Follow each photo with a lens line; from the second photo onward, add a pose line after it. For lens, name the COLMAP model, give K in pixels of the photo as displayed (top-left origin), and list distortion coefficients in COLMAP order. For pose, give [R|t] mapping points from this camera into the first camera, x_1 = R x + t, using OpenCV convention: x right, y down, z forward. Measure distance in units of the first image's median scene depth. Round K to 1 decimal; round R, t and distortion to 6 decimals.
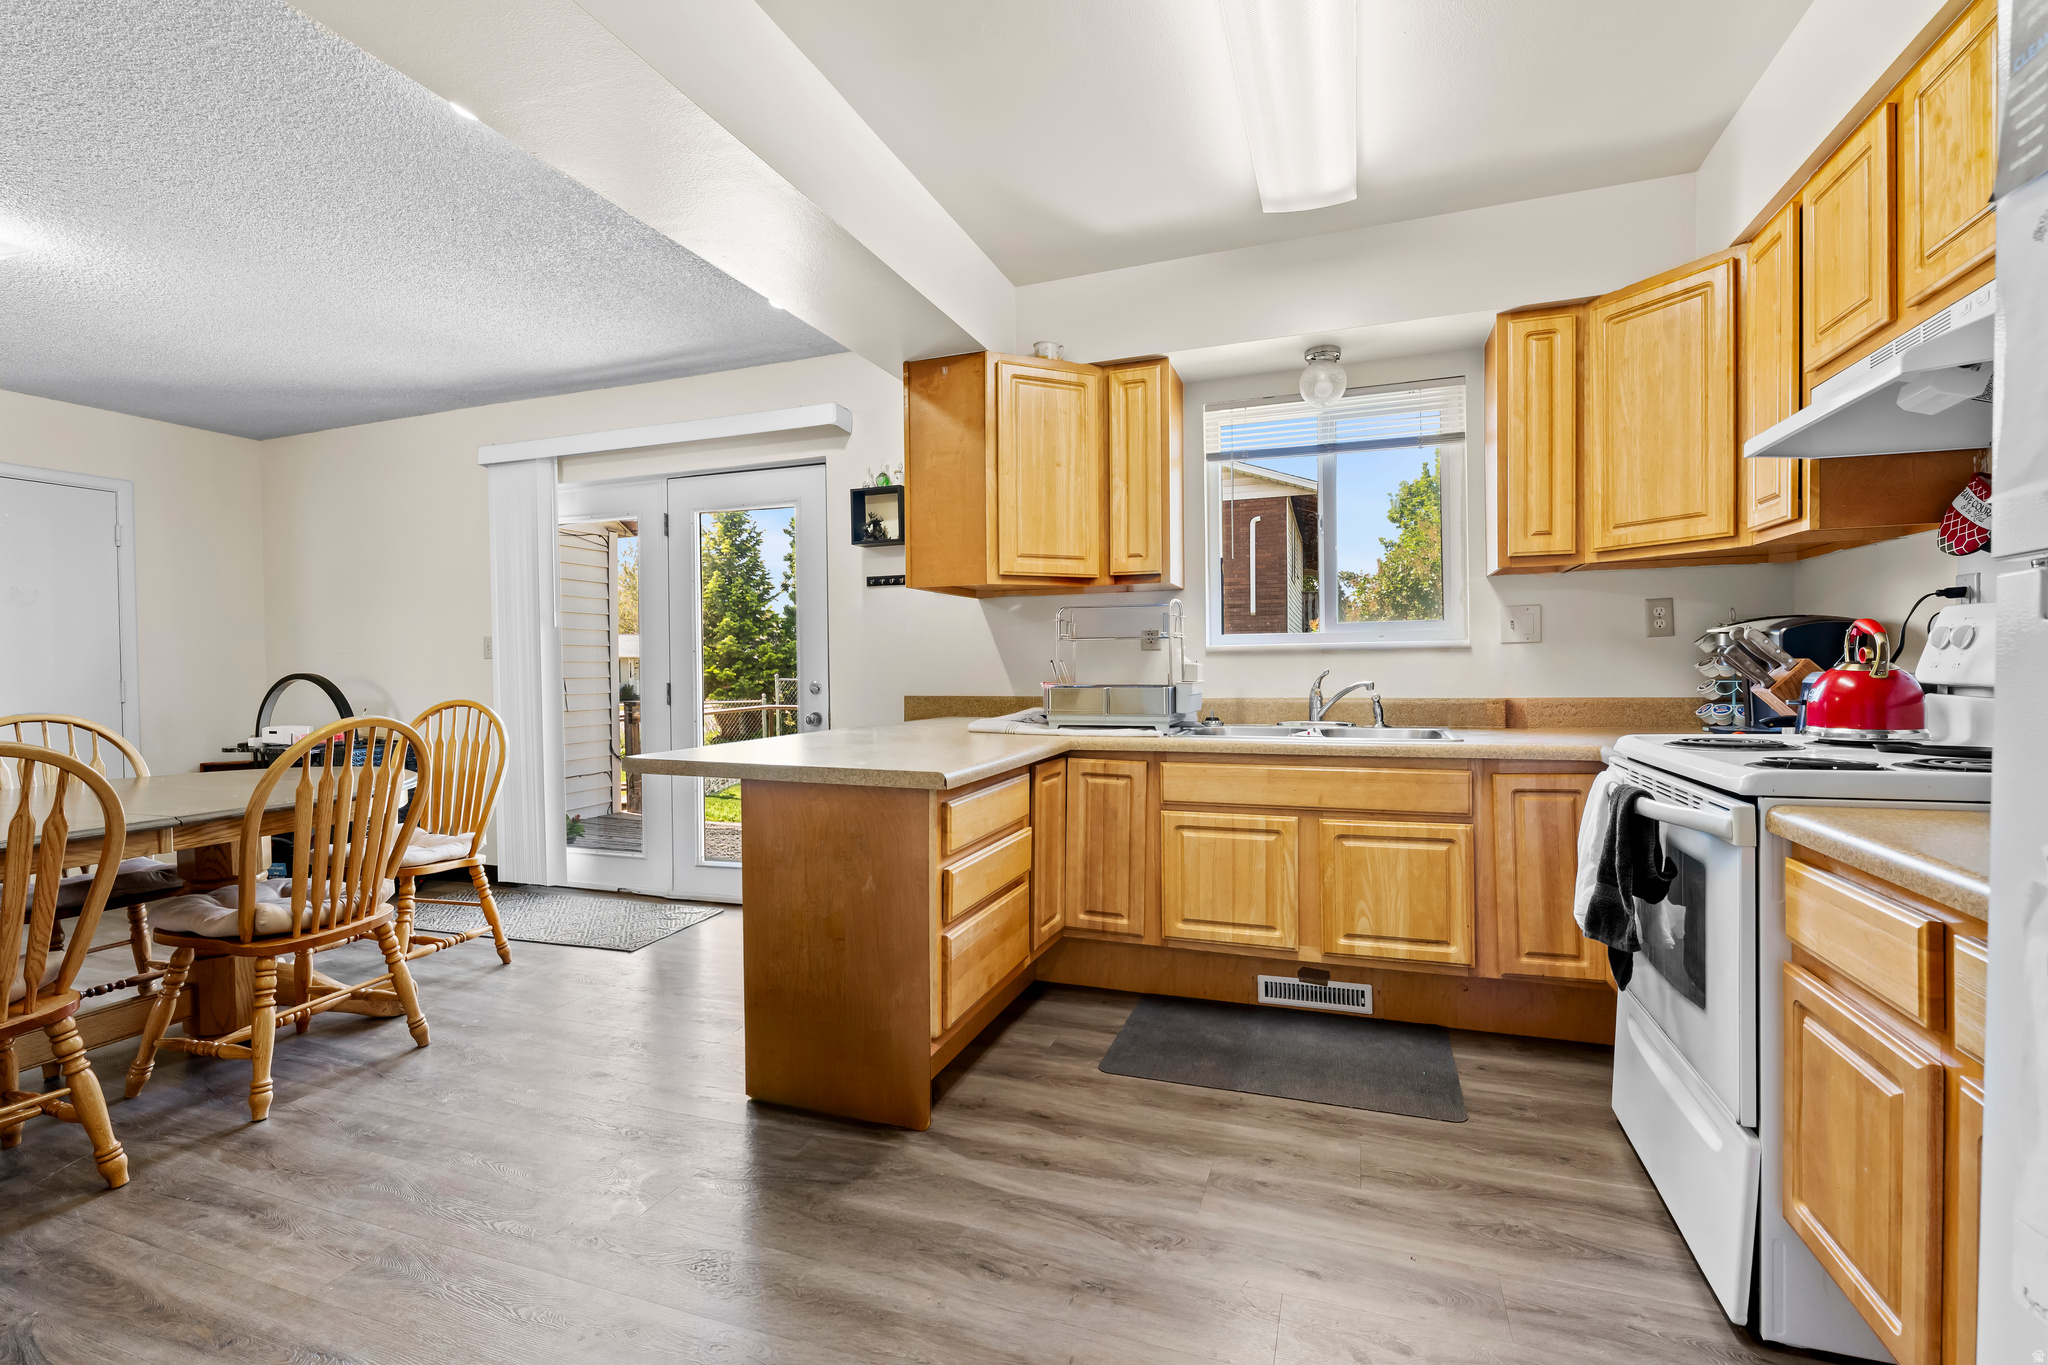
lens RADIAL K [[928.9, 0, 1022.9], [0, 928.9, 684.5], [0, 0, 1]] dist [-0.006151, -0.000302]
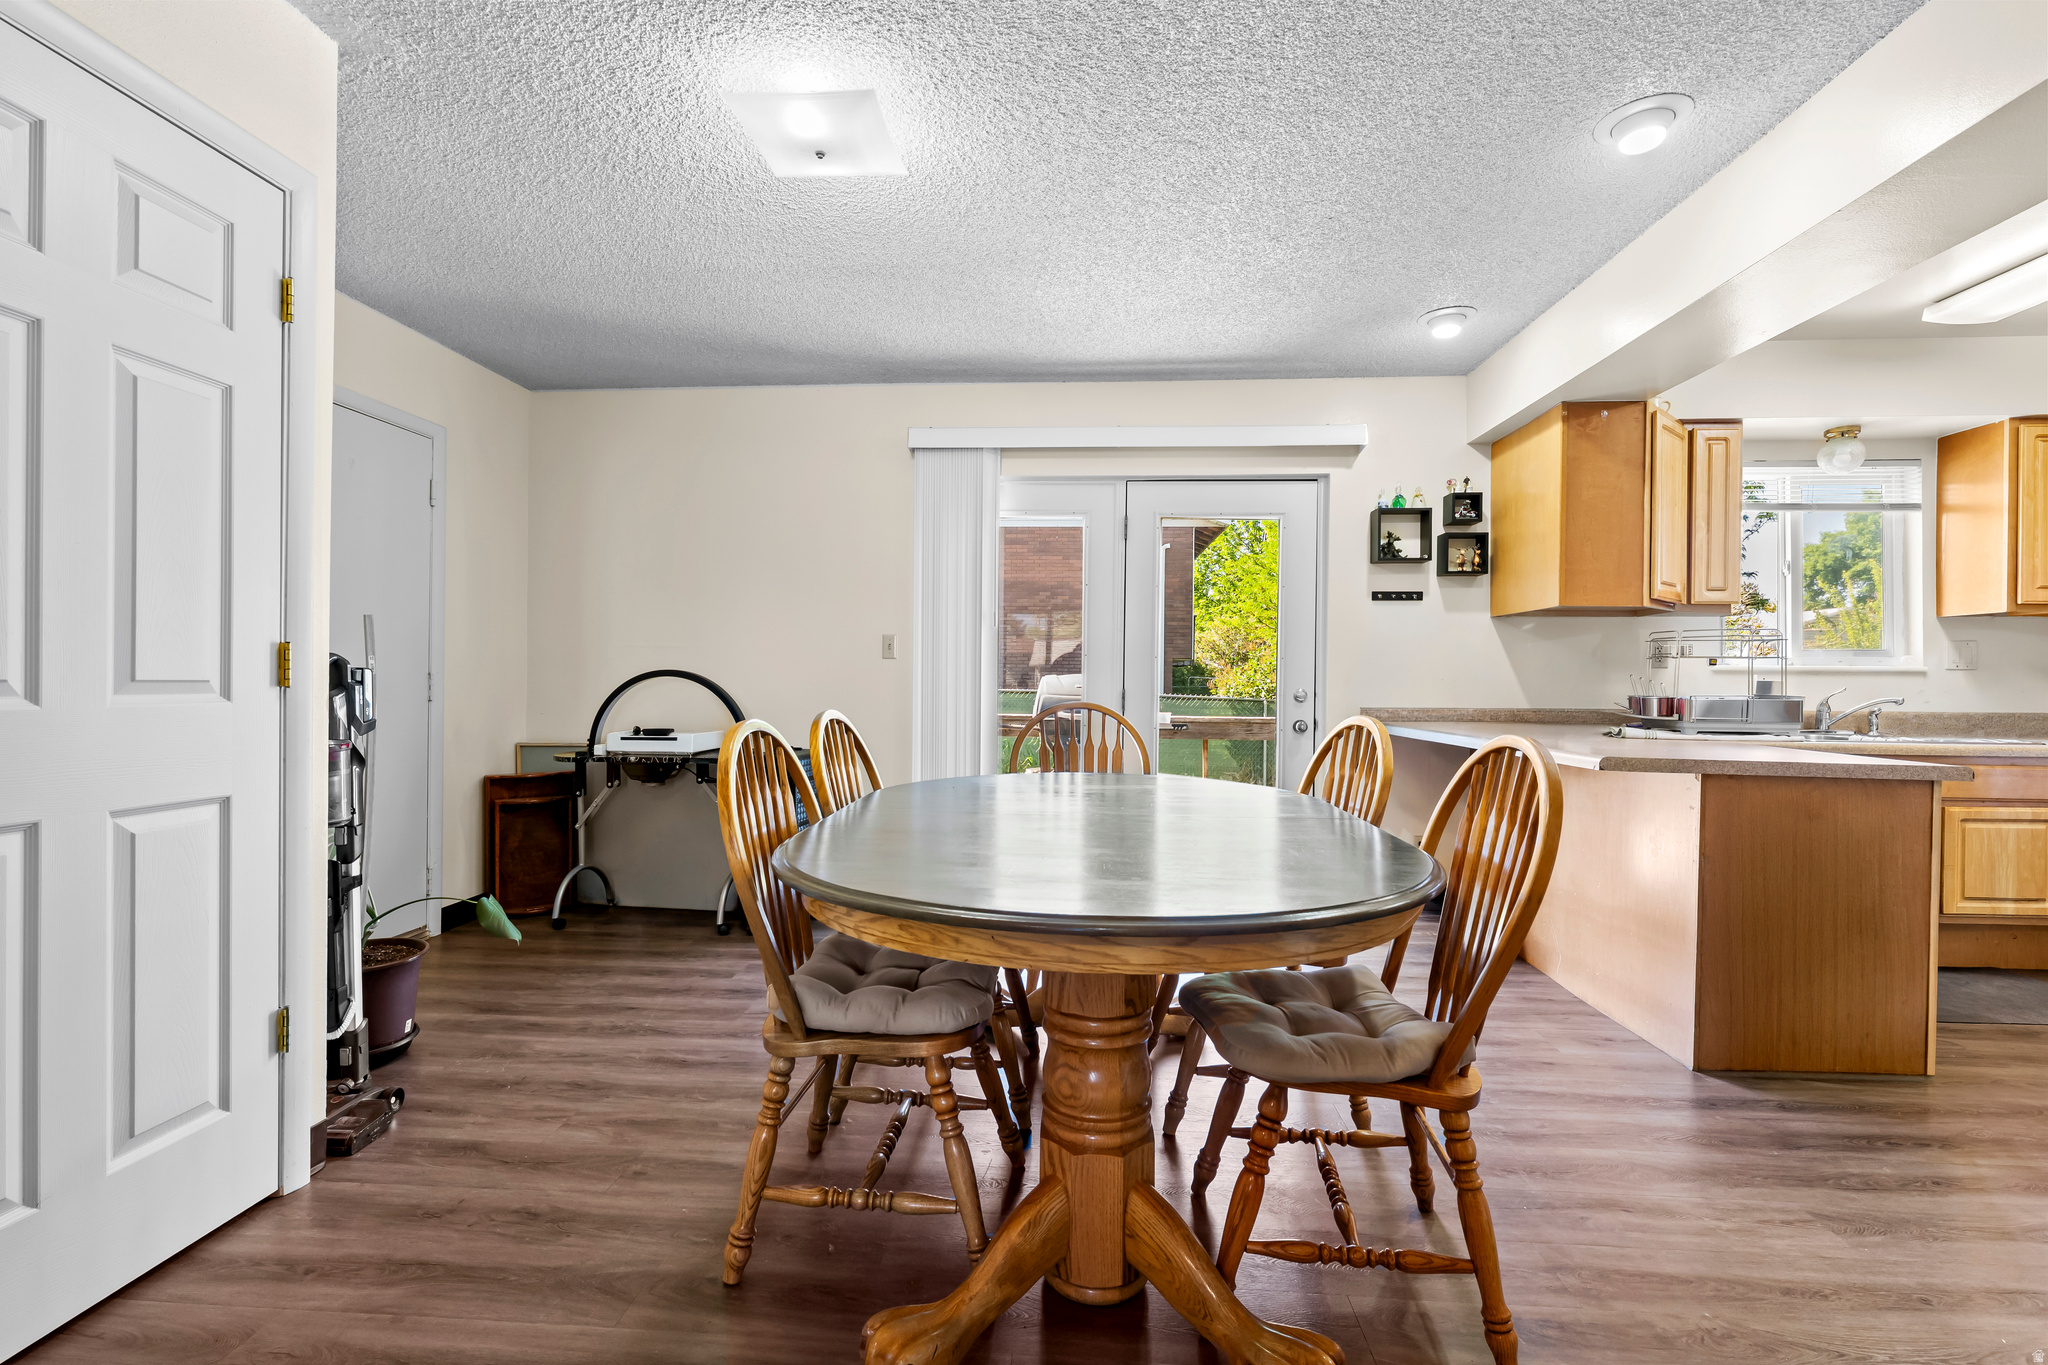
lens RADIAL K [[928.9, 0, 1023.9], [0, 928.9, 681.7], [0, 0, 1]] dist [-0.006151, -0.000302]
pose [[0.961792, 0.021551, 0.272933, -1.041802], [-0.015804, 0.999605, -0.023239, 0.021551], [-0.273326, 0.018038, 0.961752, 0.121676]]
